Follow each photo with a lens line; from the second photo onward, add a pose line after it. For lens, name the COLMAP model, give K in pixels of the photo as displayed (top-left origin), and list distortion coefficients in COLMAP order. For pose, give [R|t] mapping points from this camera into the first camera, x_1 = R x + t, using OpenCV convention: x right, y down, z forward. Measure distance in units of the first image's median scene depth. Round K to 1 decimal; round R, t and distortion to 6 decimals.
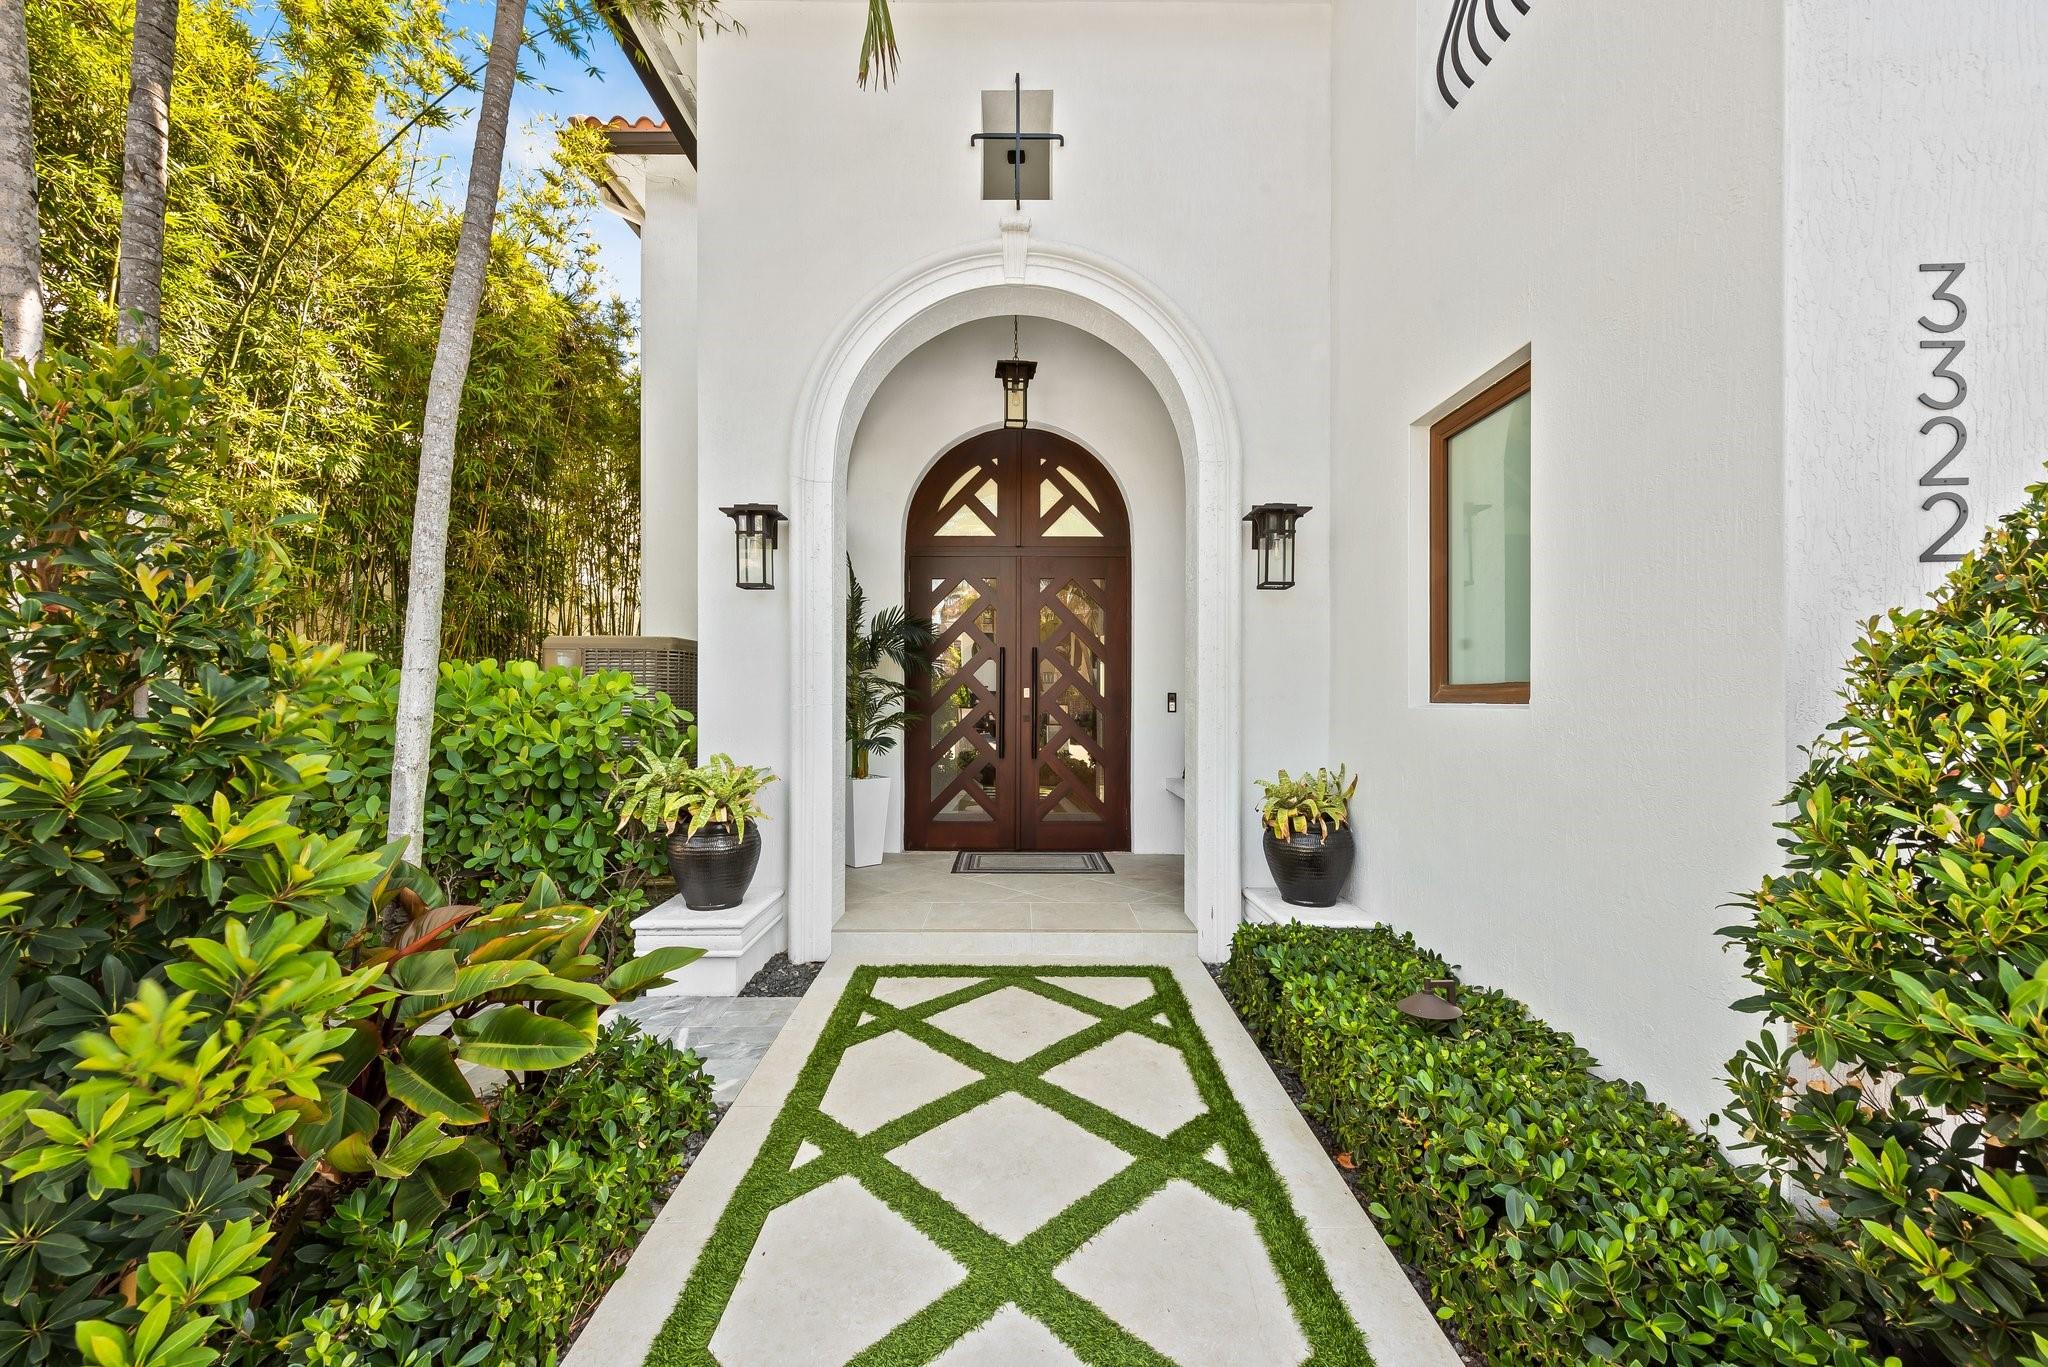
lens RADIAL K [[795.1, 0, 1017.4], [0, 795.1, 694.3], [0, 0, 1]] dist [0.001924, -0.000117]
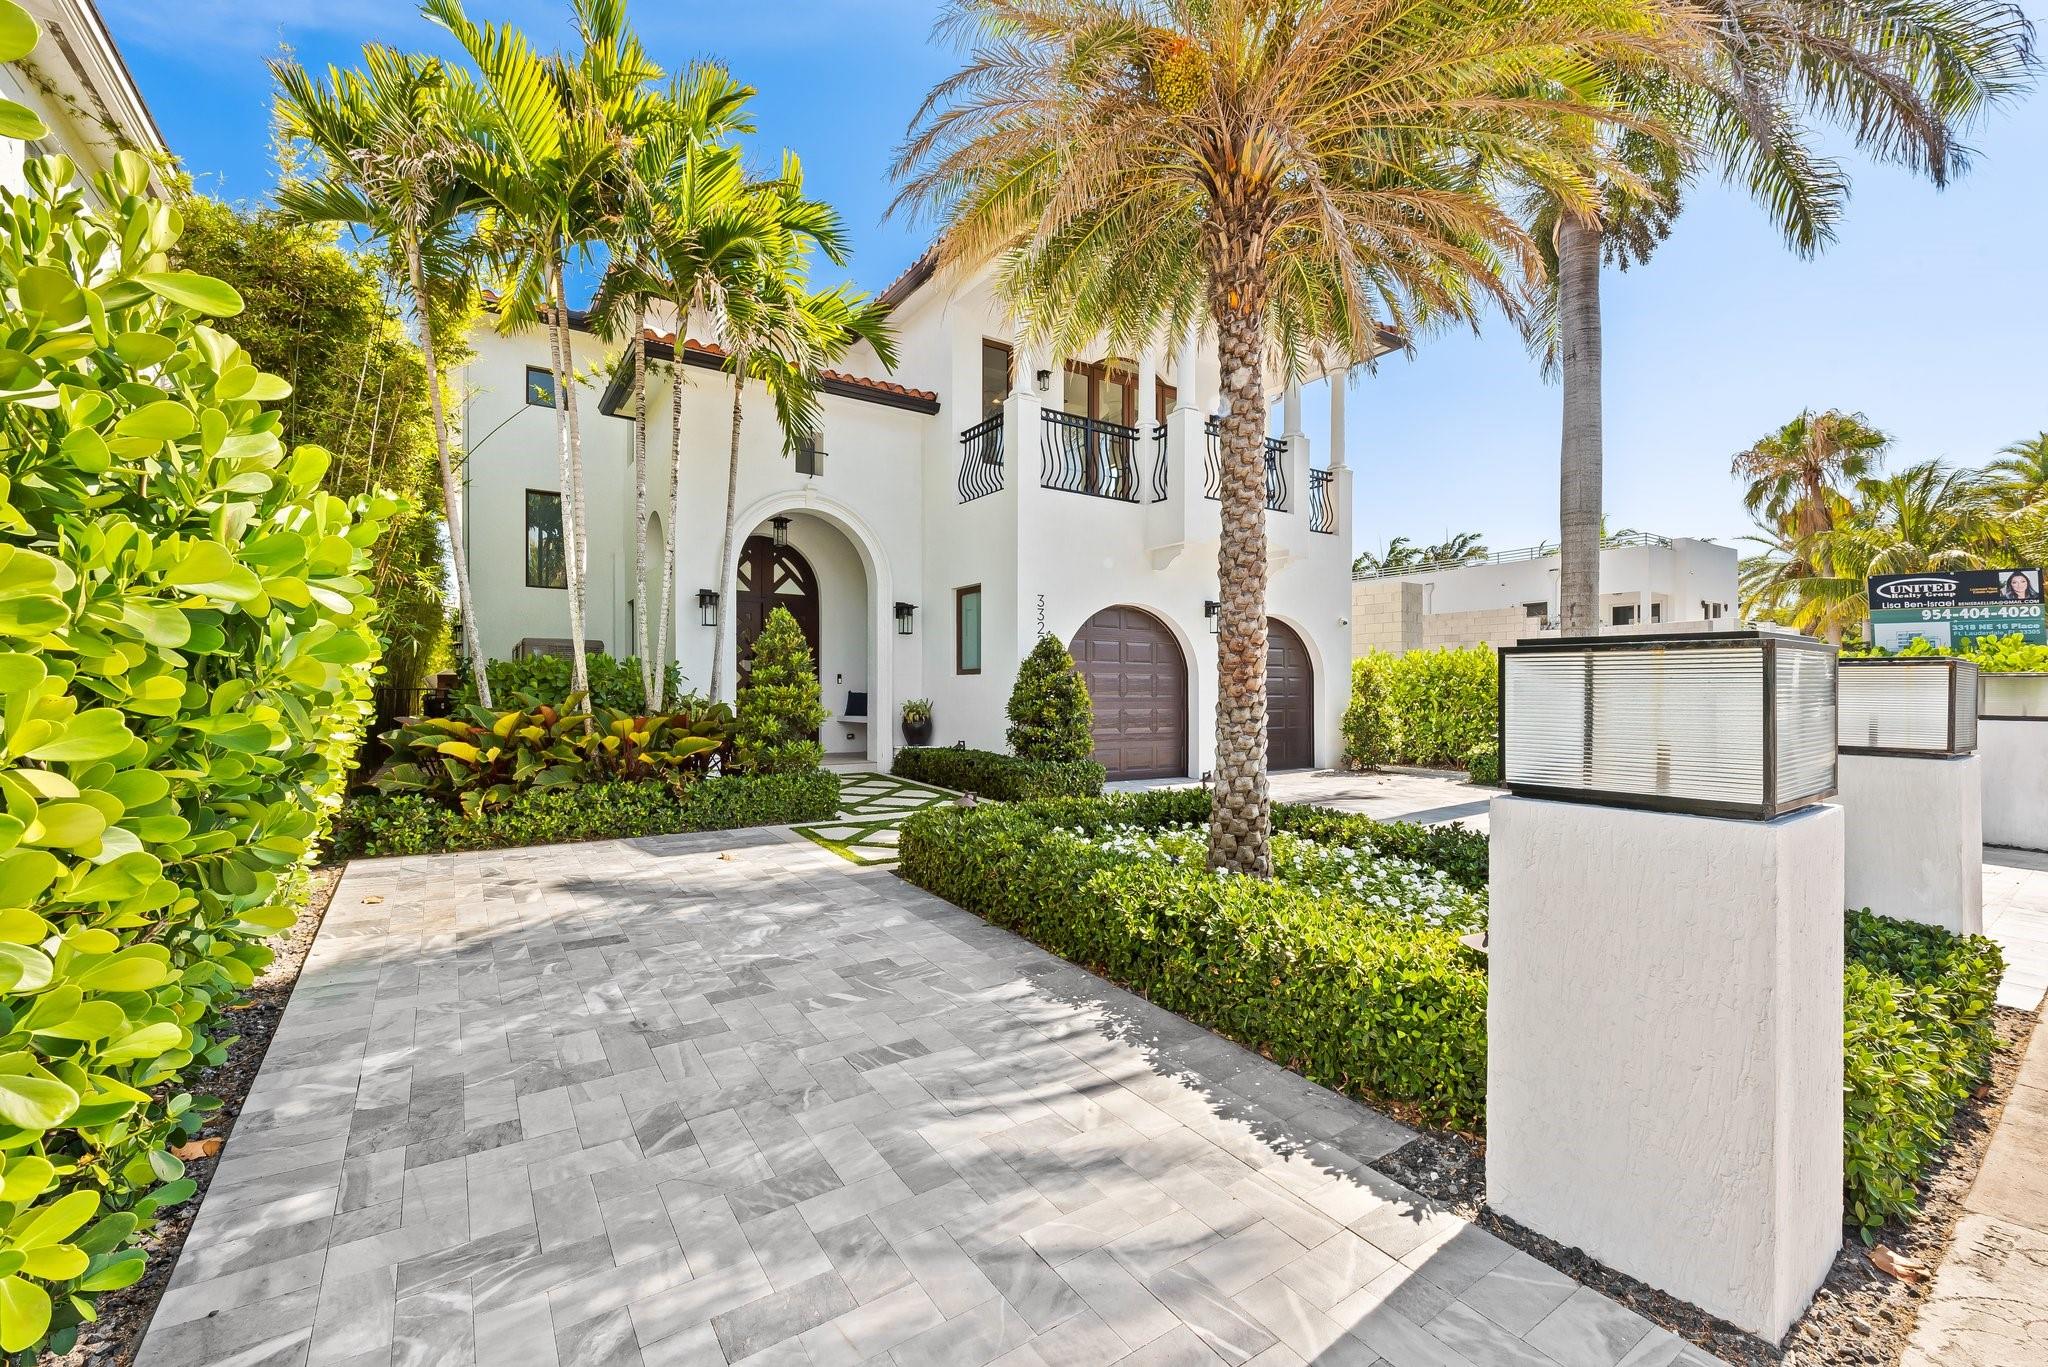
lens RADIAL K [[934.7, 0, 1029.8], [0, 934.7, 692.7], [0, 0, 1]] dist [0.037617, -0.000318]
pose [[0.829453, -0.004864, 0.558556, -1.147380], [0.000991, 0.999973, 0.007237, 0.046675], [-0.558576, -0.005449, 0.829435, -1.962548]]
